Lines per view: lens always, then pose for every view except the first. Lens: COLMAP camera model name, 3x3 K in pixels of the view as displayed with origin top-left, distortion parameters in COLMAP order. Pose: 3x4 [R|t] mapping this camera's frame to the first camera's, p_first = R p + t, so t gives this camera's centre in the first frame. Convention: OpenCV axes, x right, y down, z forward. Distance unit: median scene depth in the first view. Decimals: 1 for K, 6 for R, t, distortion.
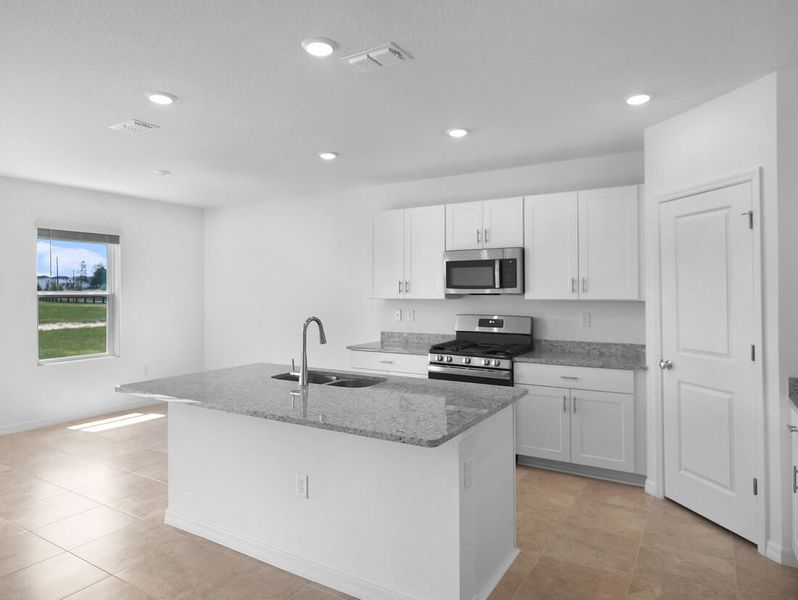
lens RADIAL K [[484.8, 0, 401.5], [0, 484.8, 296.3], [0, 0, 1]] dist [0.000505, 0.000361]
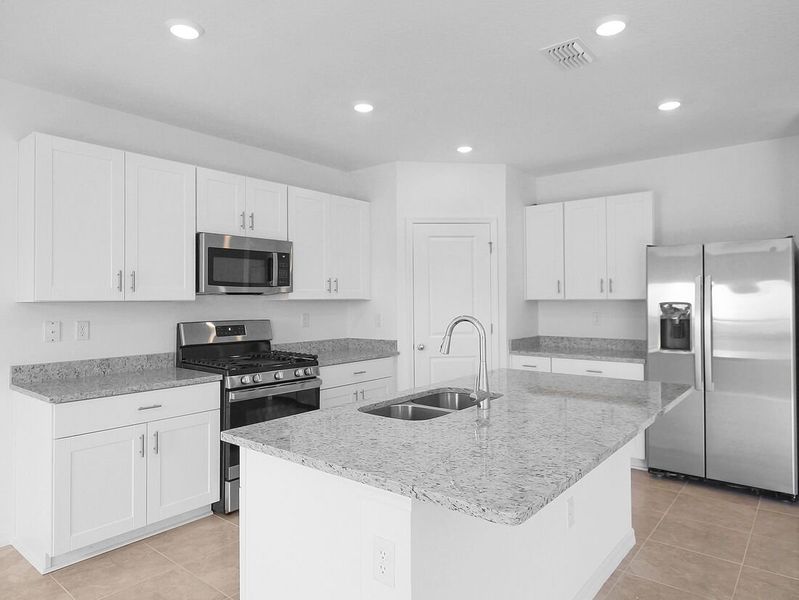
lens RADIAL K [[511.7, 0, 399.5], [0, 511.7, 300.0], [0, 0, 1]] dist [-0.000669, -0.001415]
pose [[0.122669, -0.009095, 0.992406, -0.659983], [0.001435, 0.999959, 0.008987, -0.001258], [-0.992447, 0.000321, 0.122677, 0.675003]]
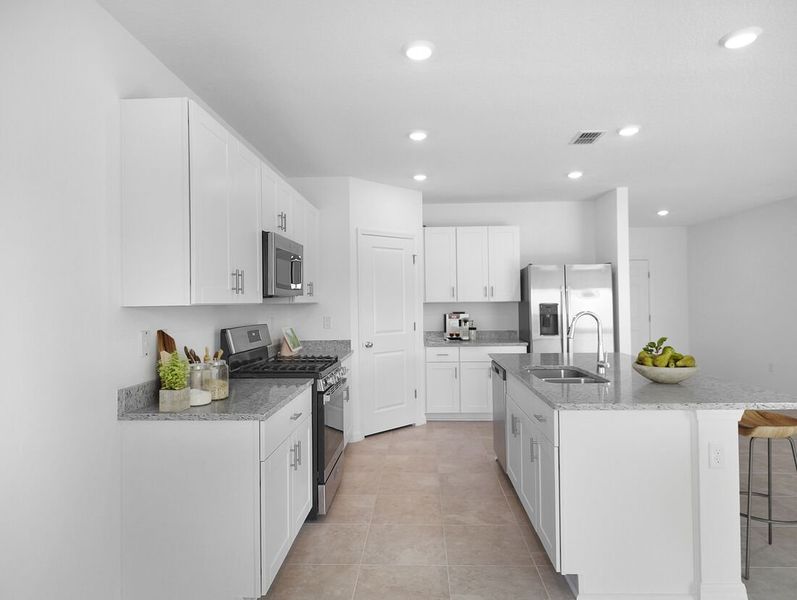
lens RADIAL K [[484.2, 0, 401.0], [0, 484.2, 296.3], [0, 0, 1]] dist [0.000505, 0.000361]
pose [[-0.491019, 0.007070, 0.871120, -0.625121], [0.003125, 0.999975, -0.006354, 0.000307], [-0.871143, -0.000398, -0.491029, 1.262018]]
